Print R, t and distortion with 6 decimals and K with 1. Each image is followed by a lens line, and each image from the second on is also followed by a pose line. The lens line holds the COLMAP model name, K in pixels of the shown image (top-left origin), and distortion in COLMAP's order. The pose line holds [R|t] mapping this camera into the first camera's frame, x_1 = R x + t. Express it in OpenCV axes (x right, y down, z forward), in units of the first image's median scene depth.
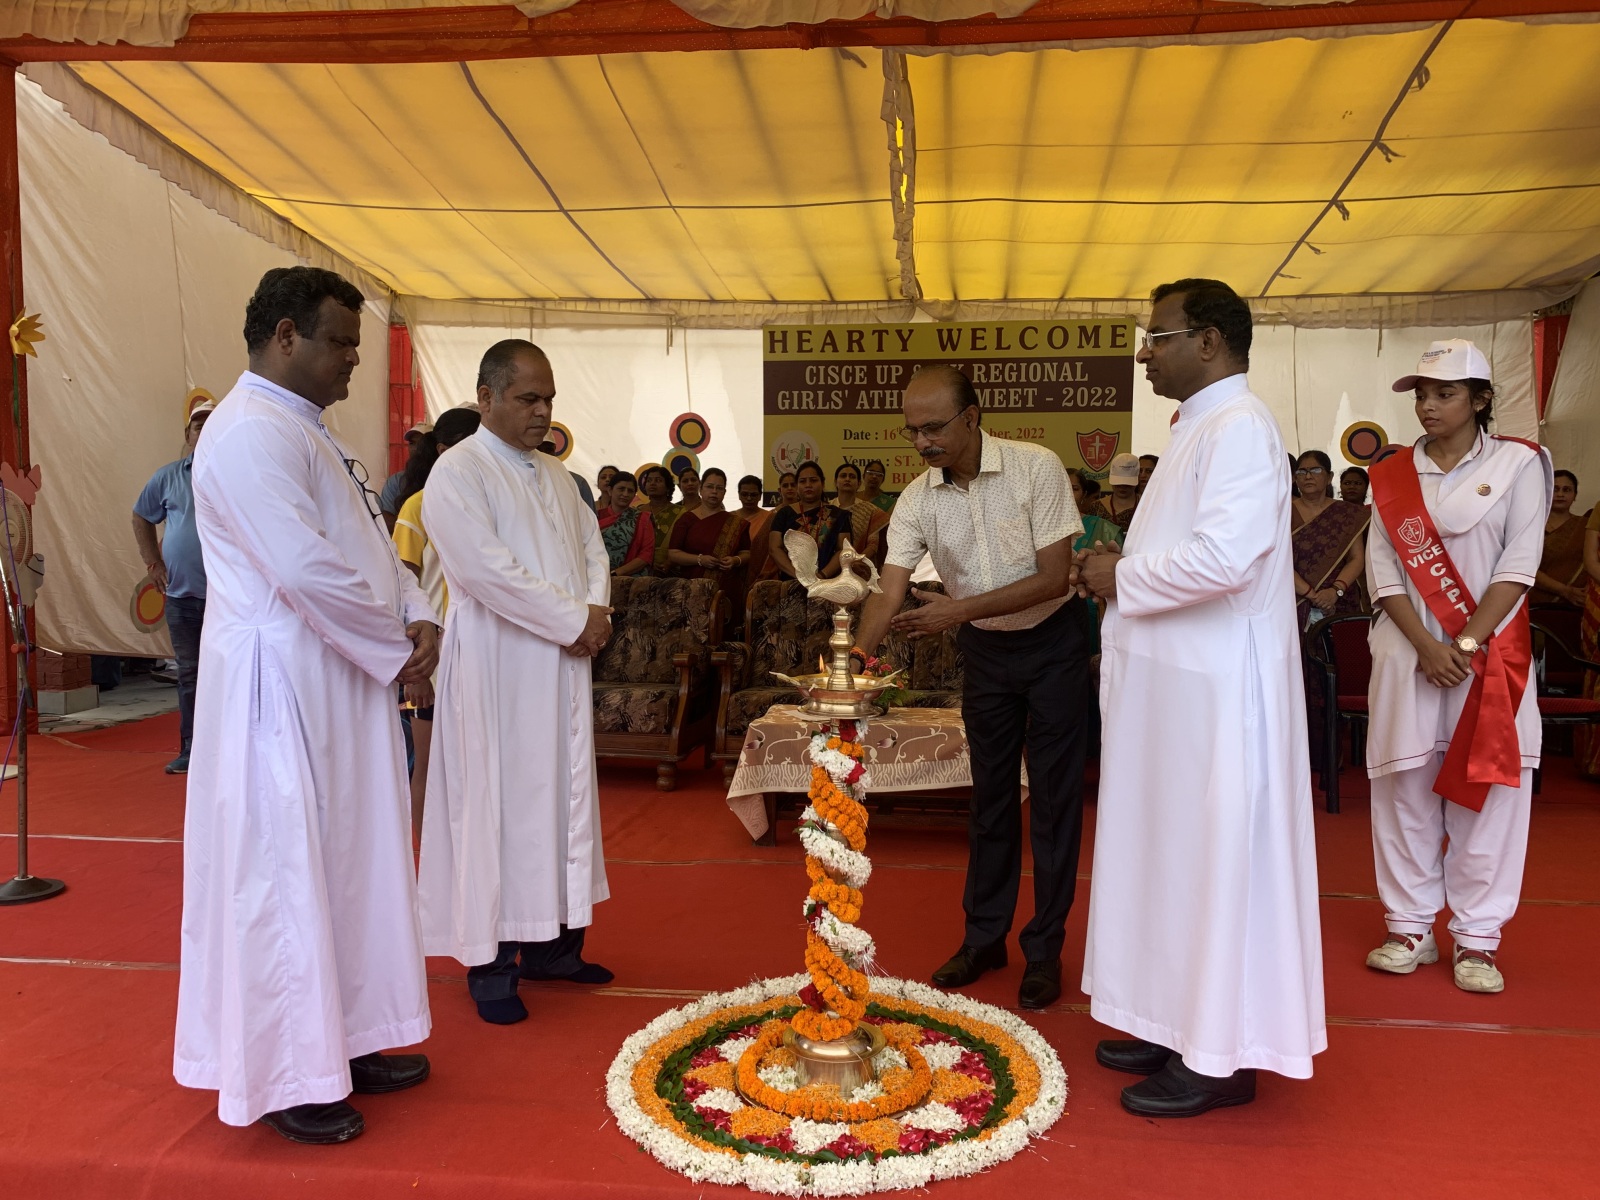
lens RADIAL K [[1211.0, 0, 800.0], [0, 1211.0, 600.0], [0, 0, 1]] dist [0.122961, -0.299482]
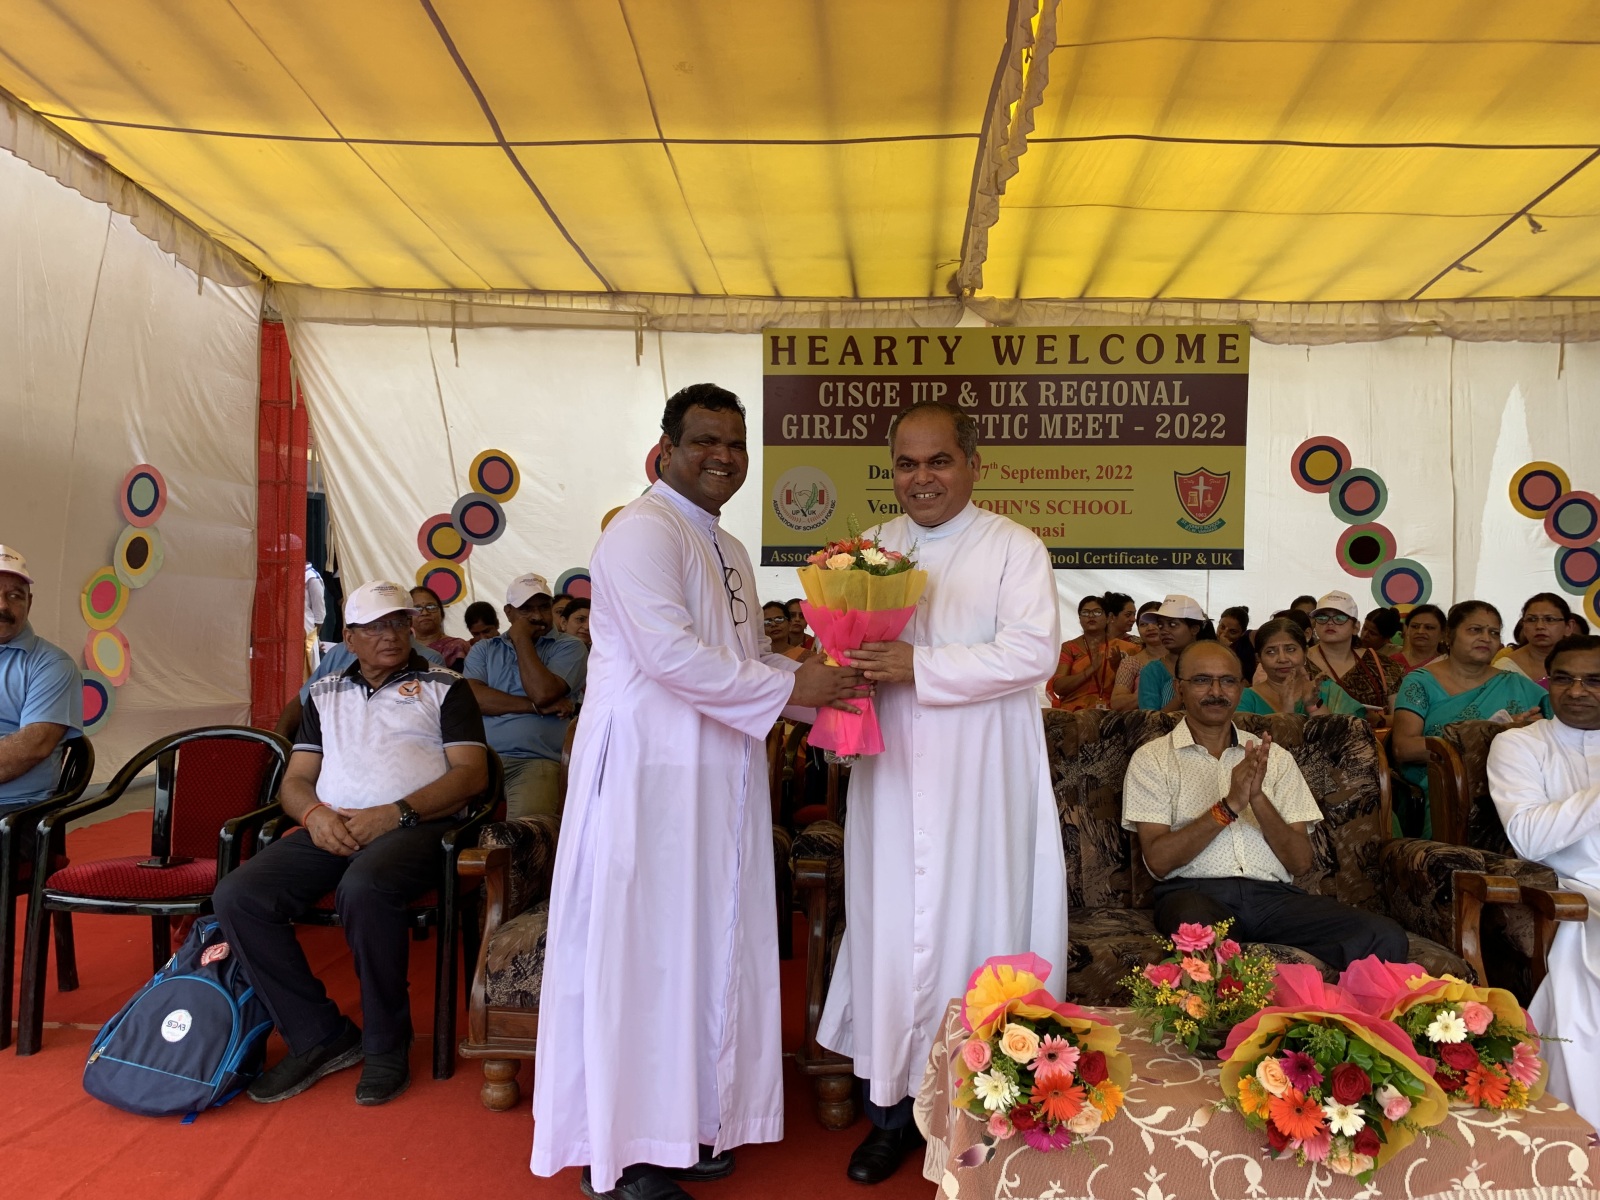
lens RADIAL K [[1200.7, 0, 796.8], [0, 1200.7, 620.3], [0, 0, 1]] dist [0.062690, -0.107382]
pose [[0.997867, 0.000458, 0.065273, -0.059574], [0.000841, 0.999802, -0.019867, -0.028850], [-0.065269, 0.019879, 0.997670, 0.256650]]
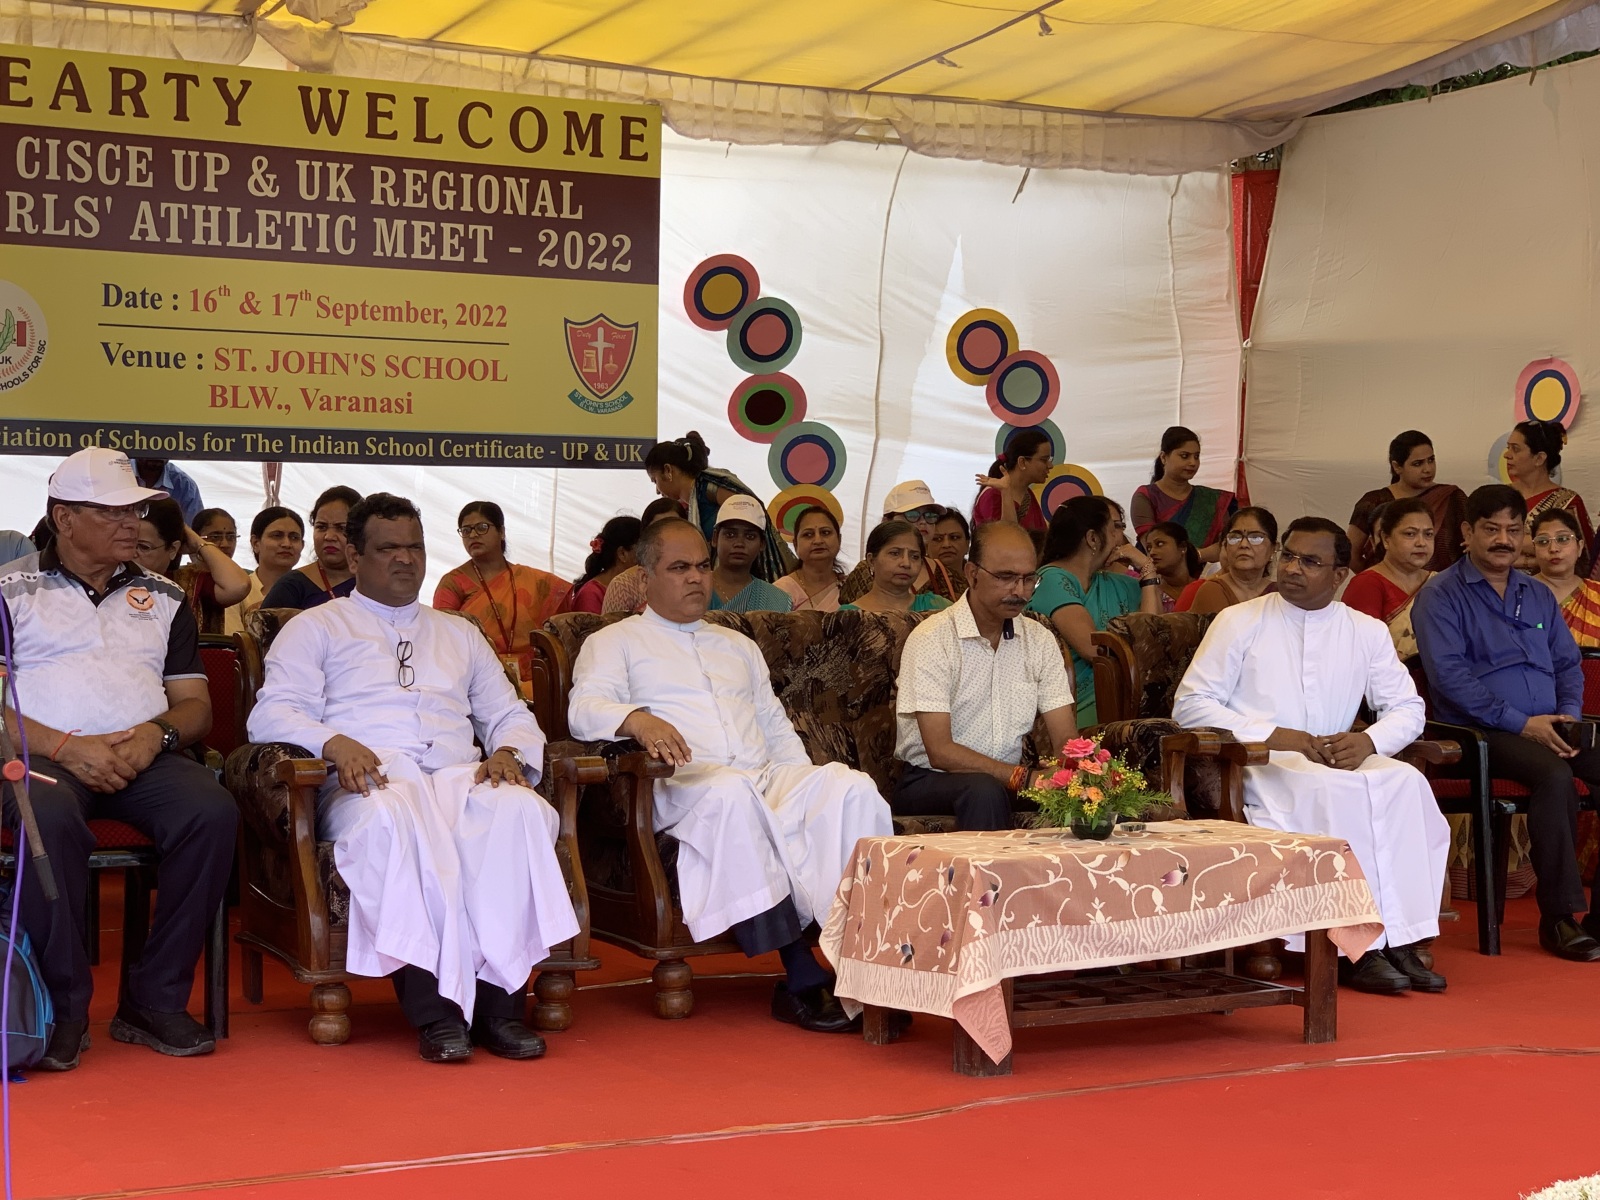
lens RADIAL K [[2918.3, 0, 807.0], [0, 2918.3, 544.0], [0, 0, 1]] dist [0.142185, -0.174512]
pose [[0.795346, 0.000051, 0.606156, -0.424141], [0.025458, 0.999115, -0.033488, -0.001206], [-0.605621, 0.042066, 0.794641, -0.019347]]
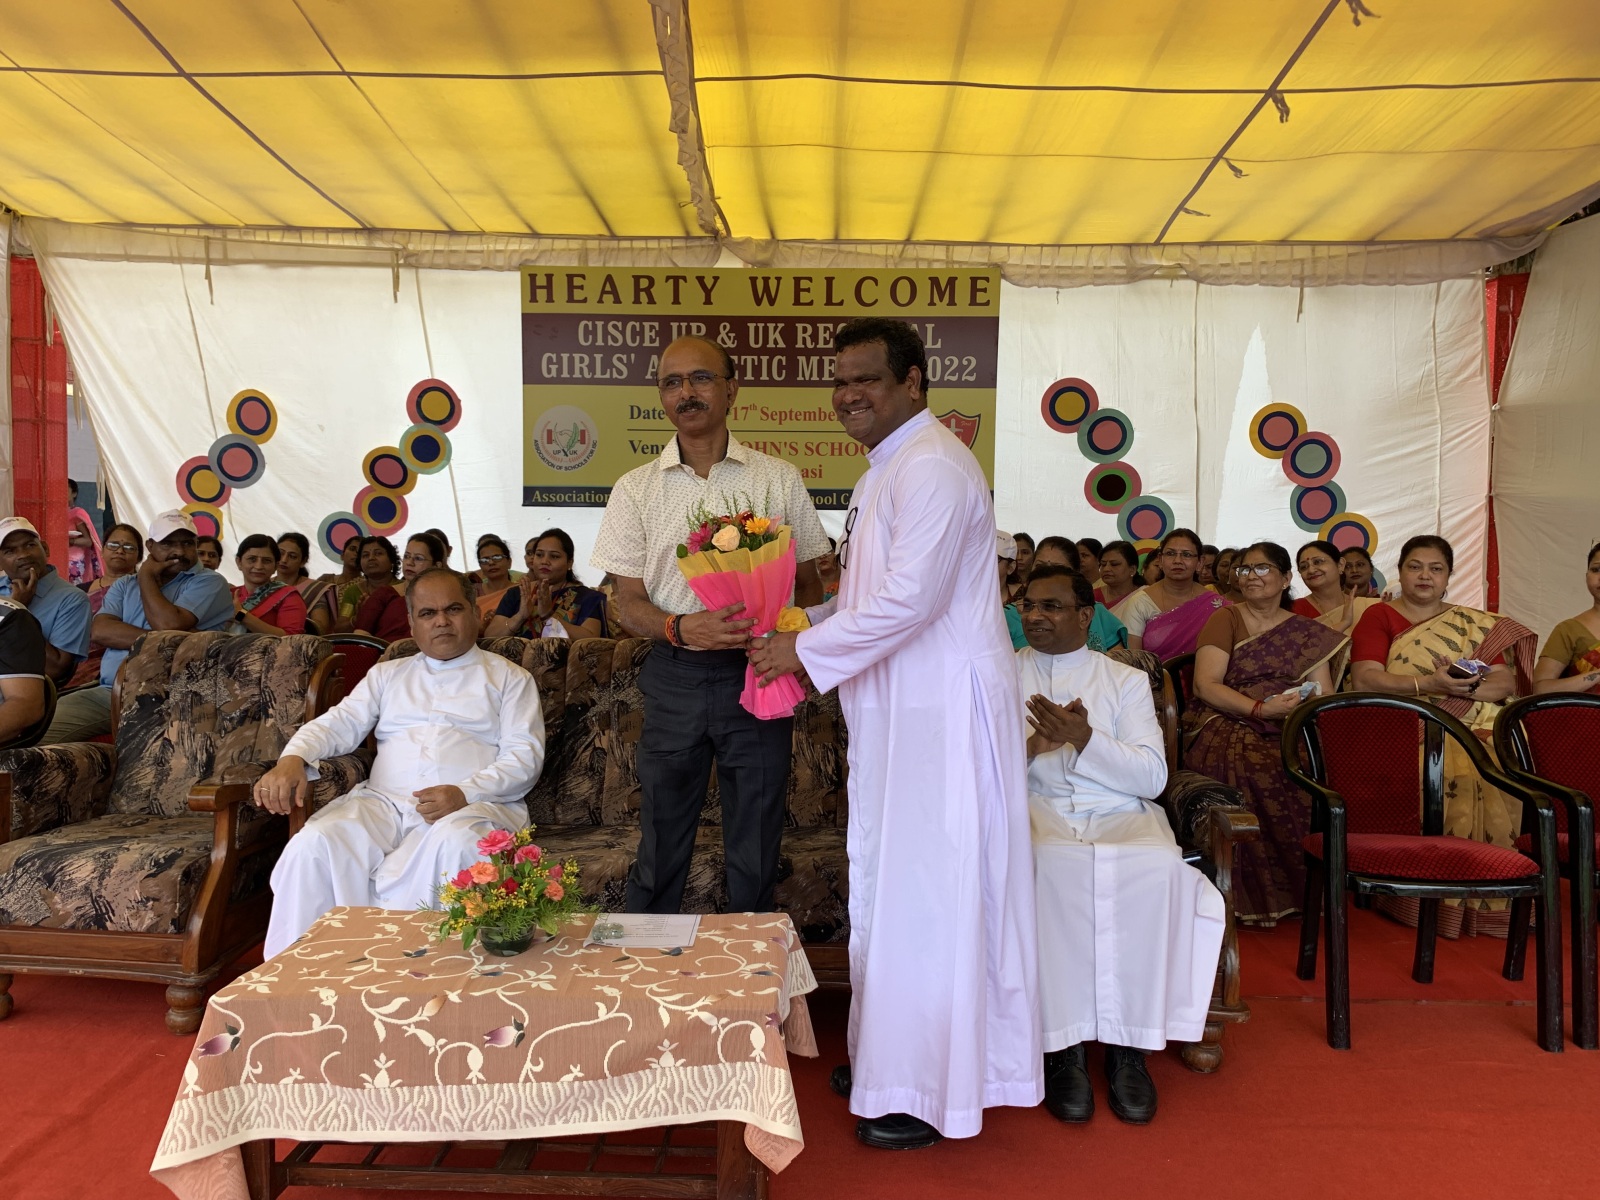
lens RADIAL K [[1204.8, 0, 800.0], [0, 1204.8, 600.0], [0, 0, 1]] dist [0.142404, -0.318168]
pose [[0.994088, -0.004131, 0.108495, 0.060200], [0.003370, 0.999968, 0.007195, -0.023751], [-0.108521, -0.006787, 0.994071, 0.233704]]
